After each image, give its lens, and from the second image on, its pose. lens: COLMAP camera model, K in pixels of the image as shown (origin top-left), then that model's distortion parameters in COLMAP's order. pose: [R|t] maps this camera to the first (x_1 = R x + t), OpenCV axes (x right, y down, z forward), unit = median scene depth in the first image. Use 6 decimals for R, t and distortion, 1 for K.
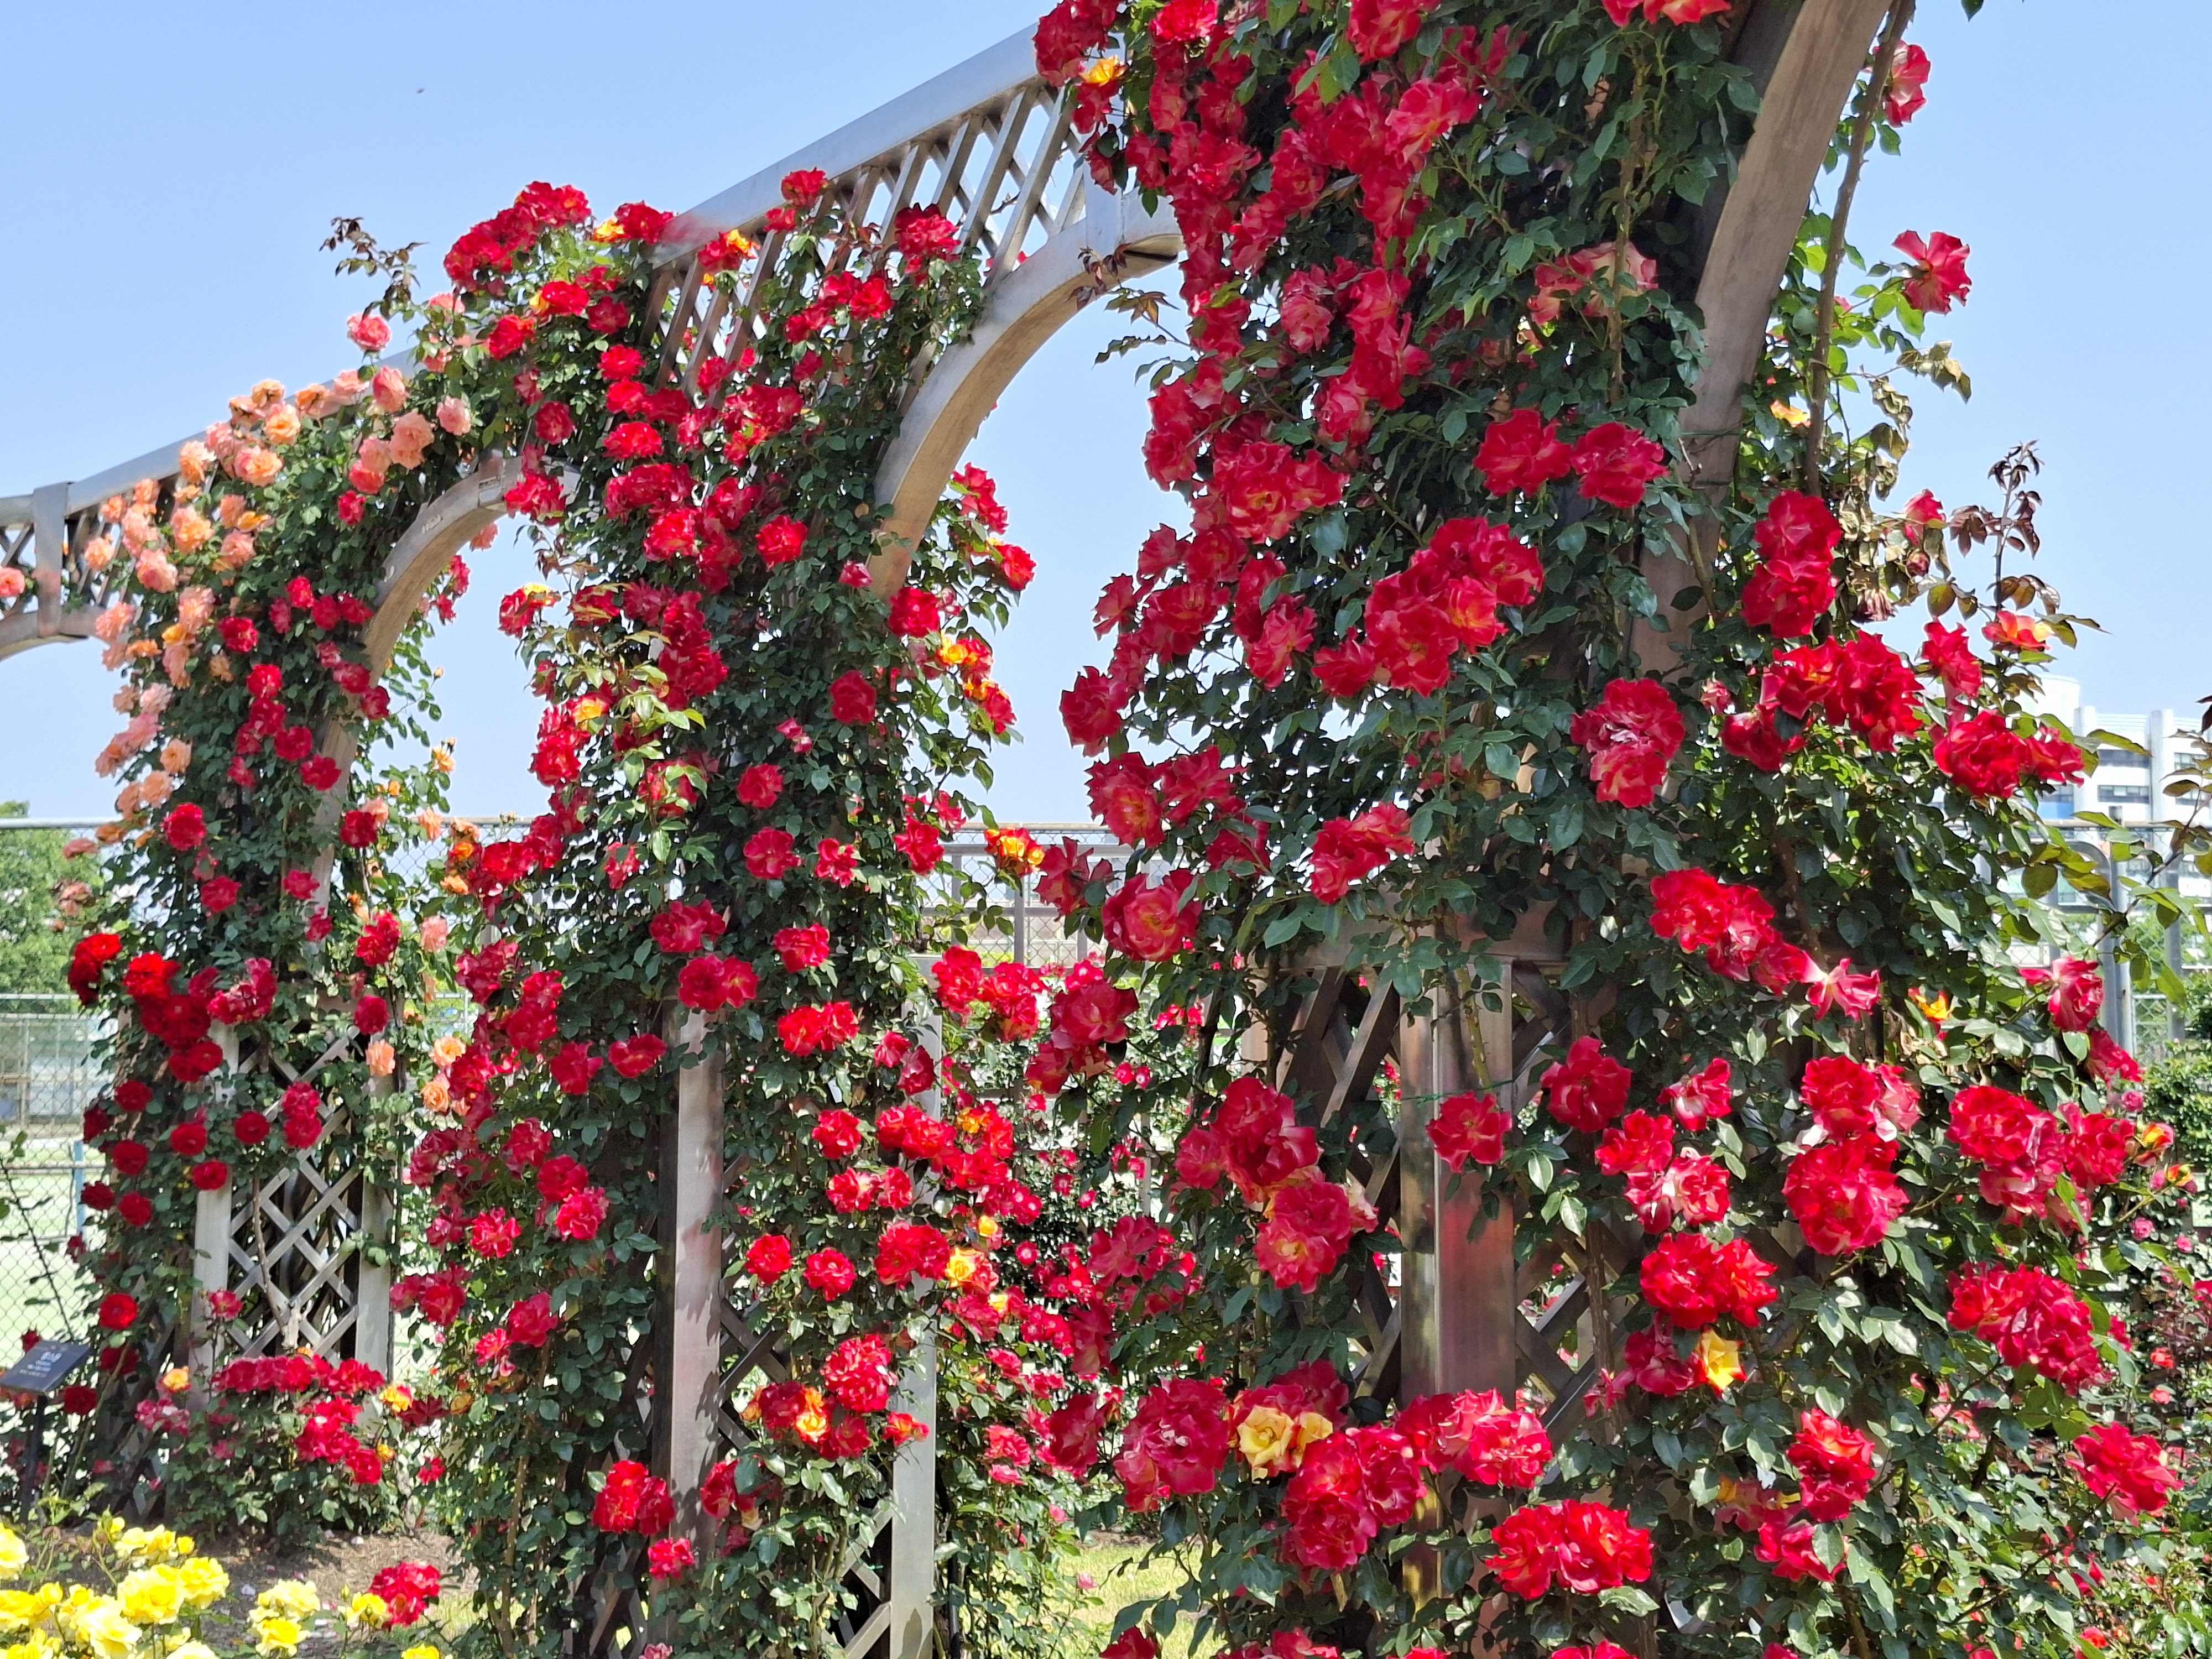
lens RADIAL K [[3111.5, 0, 1106.0], [0, 3111.5, 829.5], [0, 0, 1]] dist [0.164928, -0.020144]
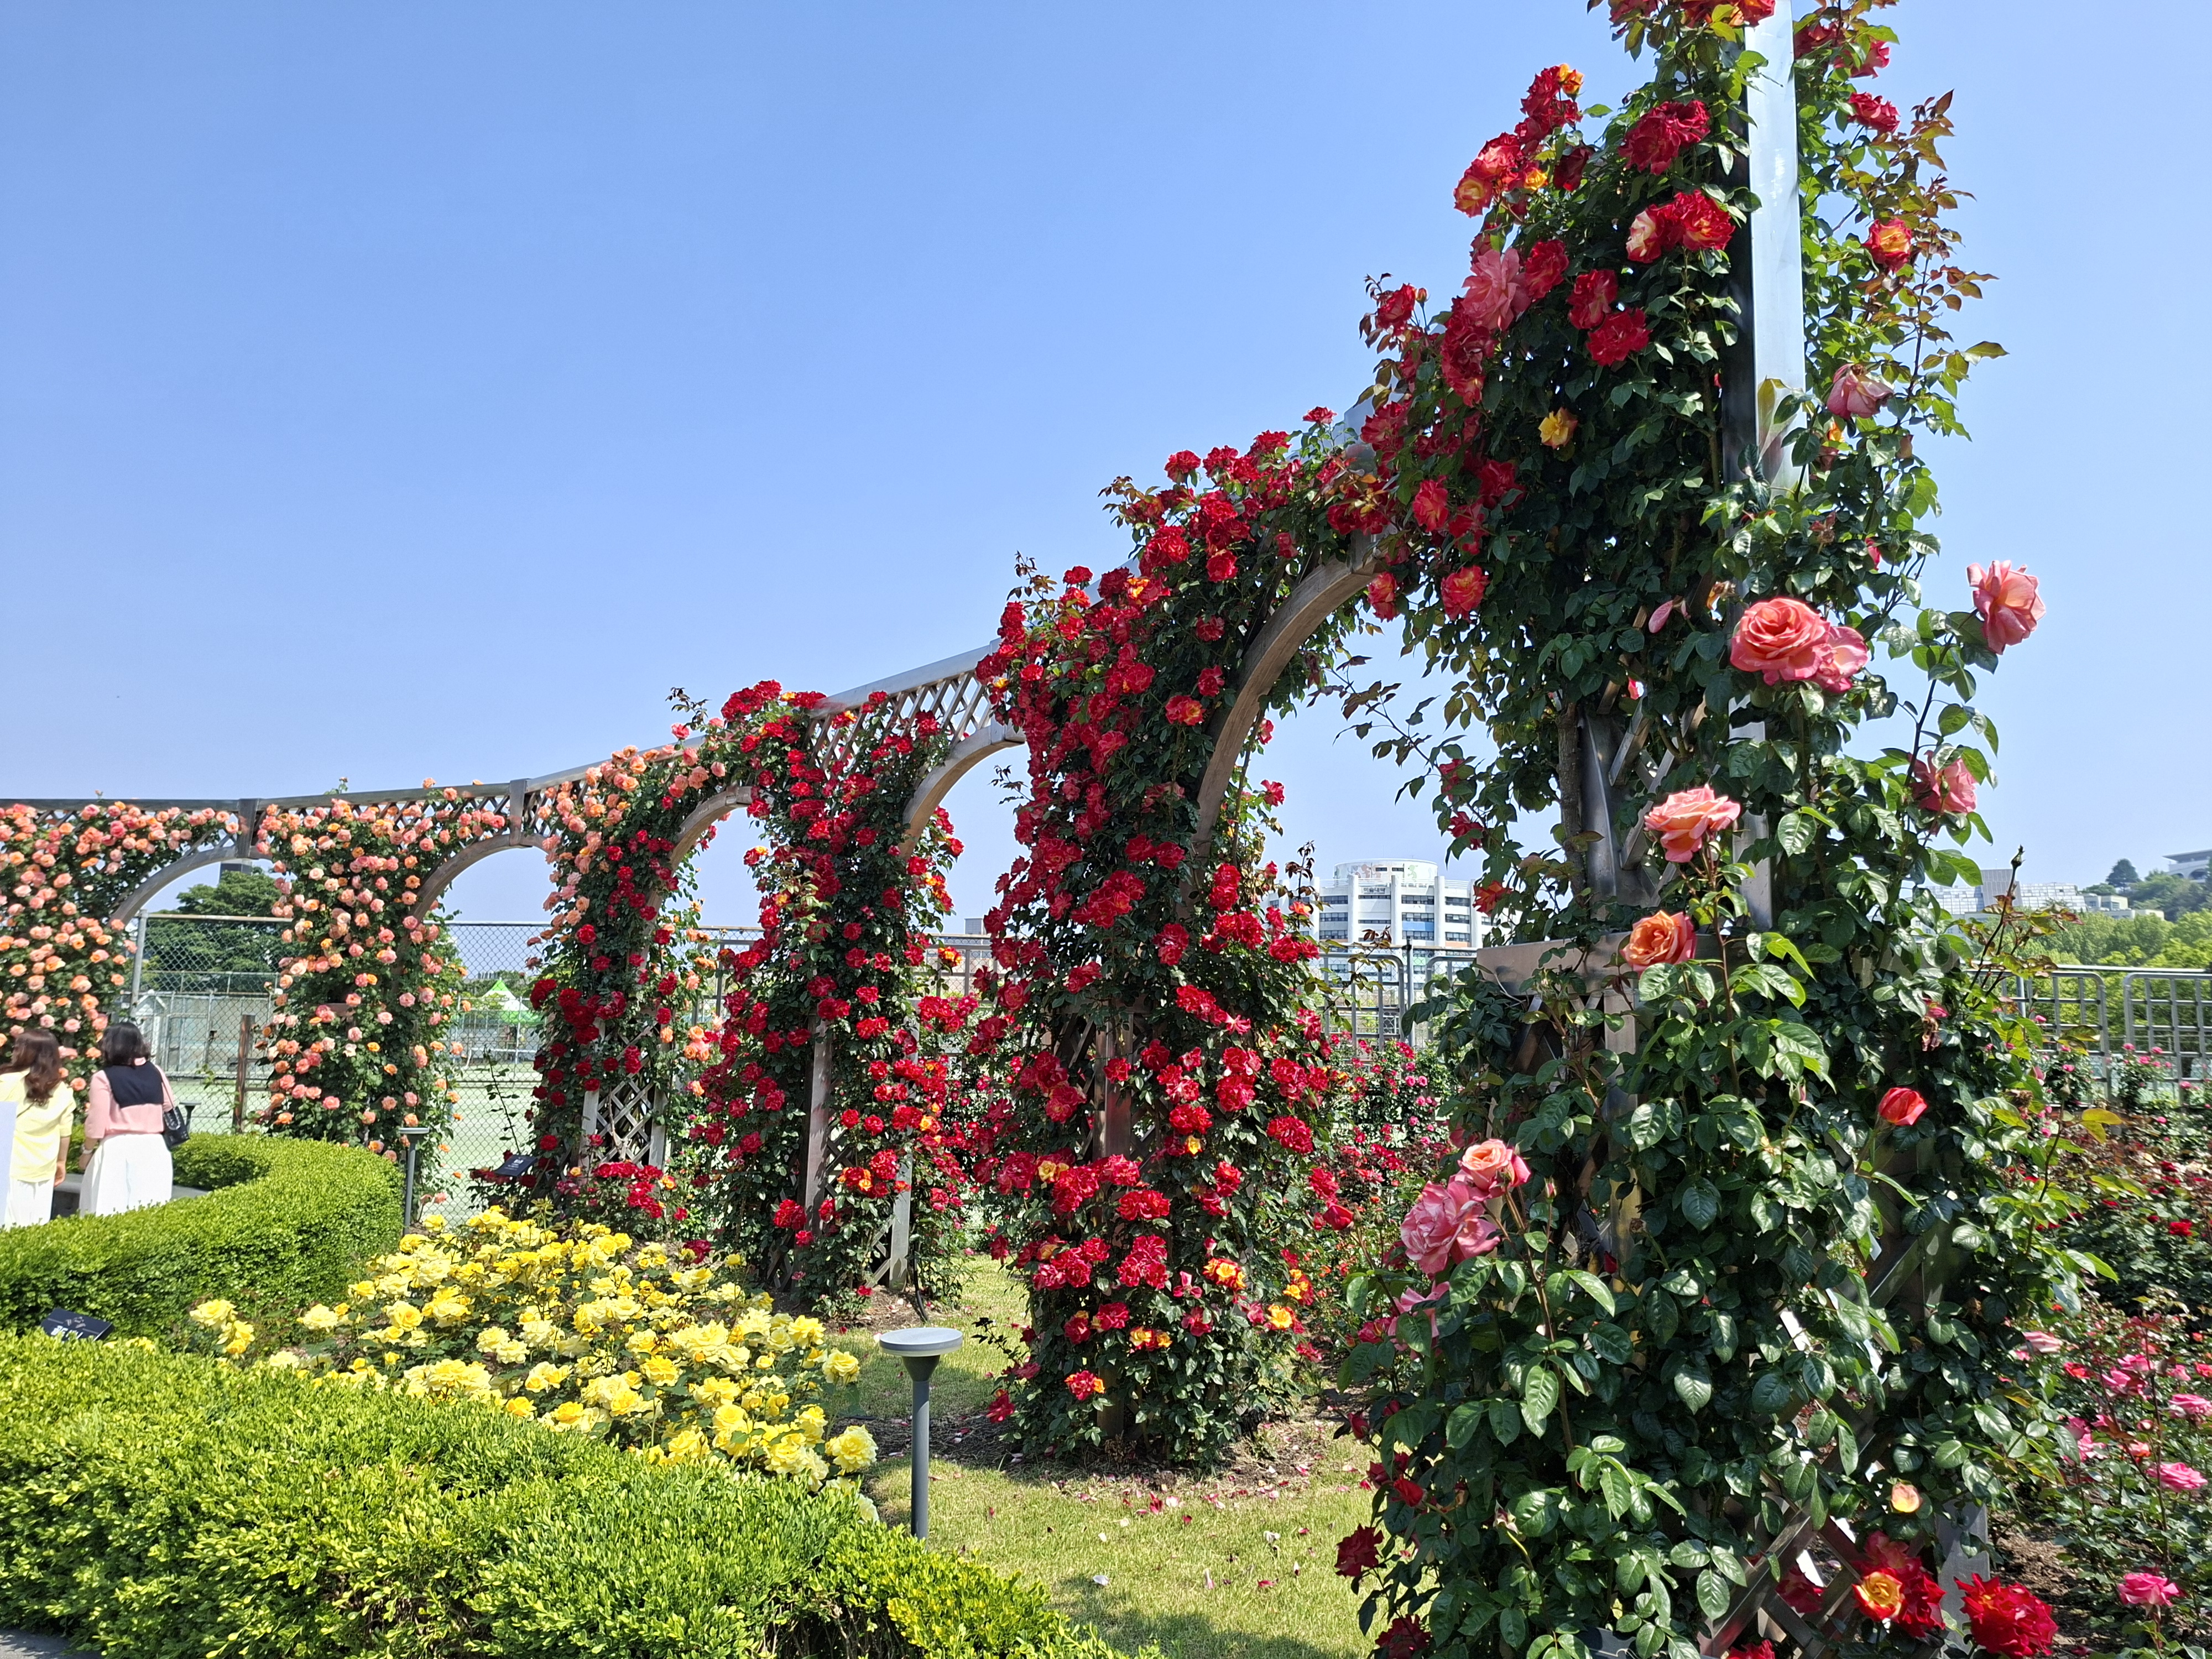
lens RADIAL K [[1511.2, 0, 1123.9], [0, 1511.2, 865.1], [0, 0, 1]] dist [0.157251, -0.172703]
pose [[0.994402, 0.031491, 0.100860, -0.017134], [-0.027345, 0.998734, -0.042225, -0.021460], [-0.102062, 0.039230, 0.994004, -0.251735]]
